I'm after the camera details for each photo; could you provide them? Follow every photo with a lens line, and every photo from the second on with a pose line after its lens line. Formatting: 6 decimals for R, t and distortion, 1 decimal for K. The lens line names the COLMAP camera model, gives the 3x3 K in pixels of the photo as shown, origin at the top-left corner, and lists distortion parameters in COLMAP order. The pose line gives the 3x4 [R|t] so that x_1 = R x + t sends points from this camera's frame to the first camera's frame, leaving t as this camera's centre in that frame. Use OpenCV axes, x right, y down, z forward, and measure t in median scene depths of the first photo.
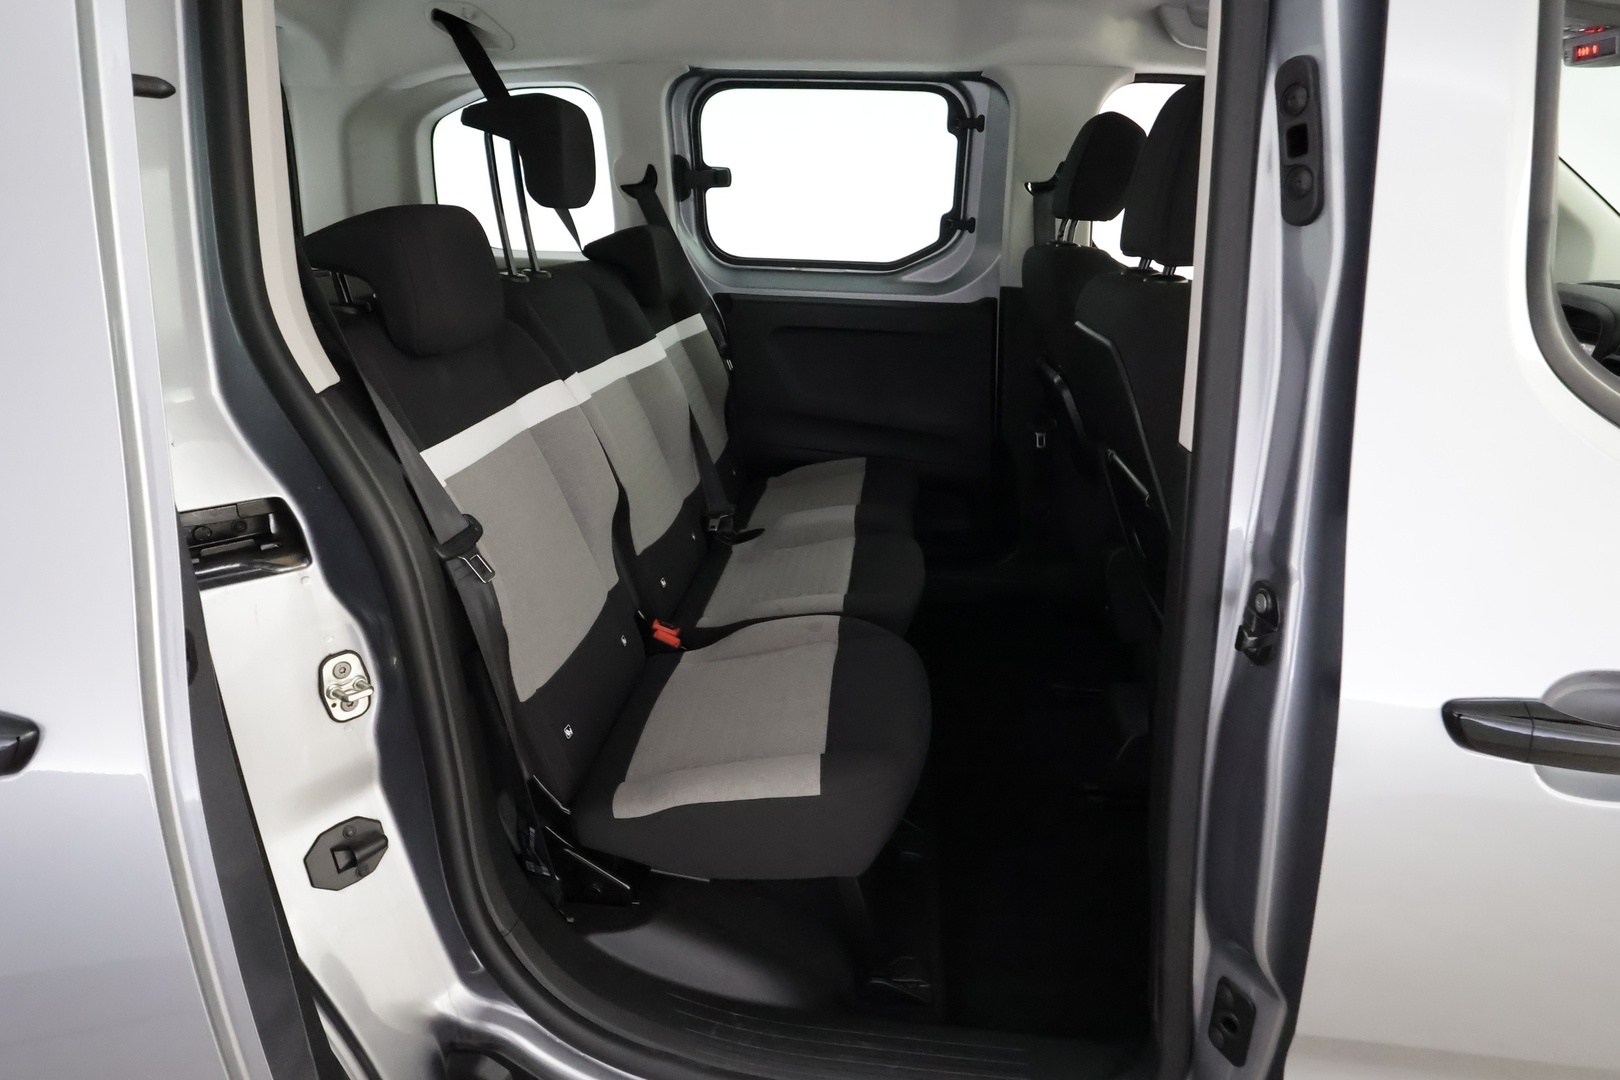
lens RADIAL K [[899.7, 0, 814.2], [0, 899.7, 536.7], [0, 0, 1]] dist [0.004438, 0.000111]
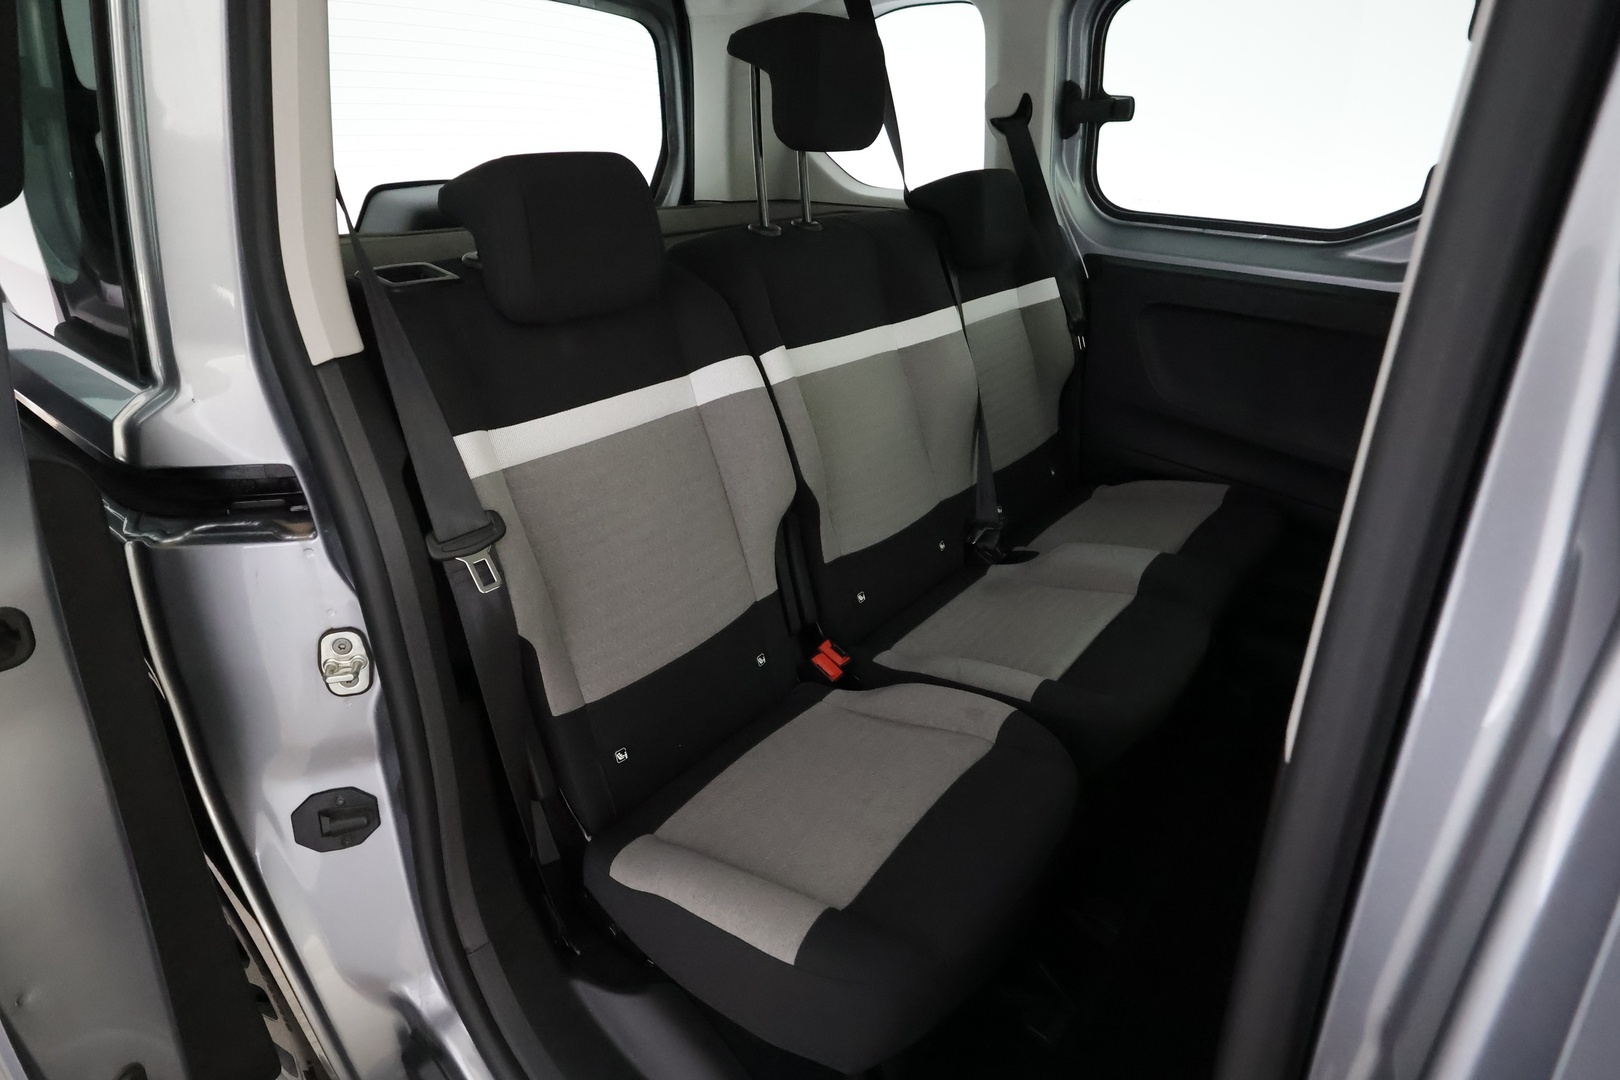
lens RADIAL K [[899.7, 0, 813.2], [0, 899.7, 534.4], [0, 0, 1]] dist [0.004438, 0.000111]
pose [[0.846986, 0.231111, -0.478751, 0.145657], [-0.195657, 0.972866, 0.123491, -0.079775], [0.494301, -0.010924, 0.869222, 0.170460]]
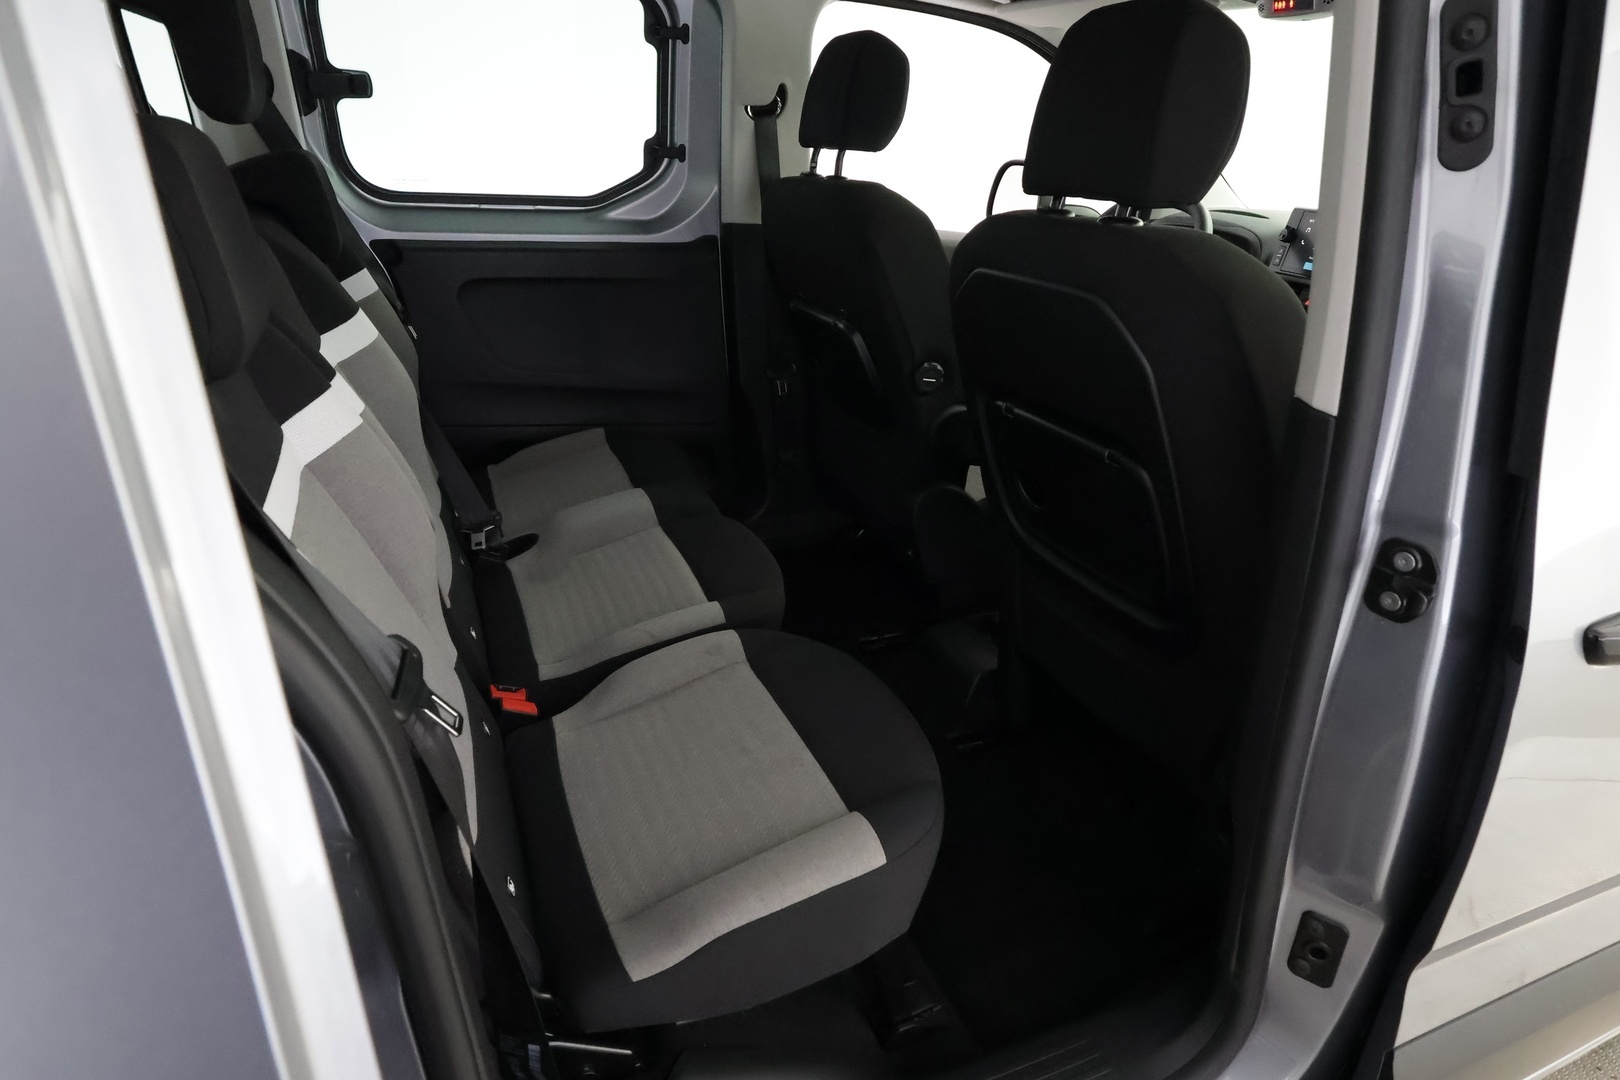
lens RADIAL K [[899.7, 0, 809.4], [0, 899.7, 538.0], [0, 0, 1]] dist [0.004438, 0.000111]
pose [[0.881978, -0.176417, 0.437025, -0.178181], [0.142998, 0.983754, 0.108529, -0.053350], [-0.449072, -0.033226, 0.892878, 0.144499]]
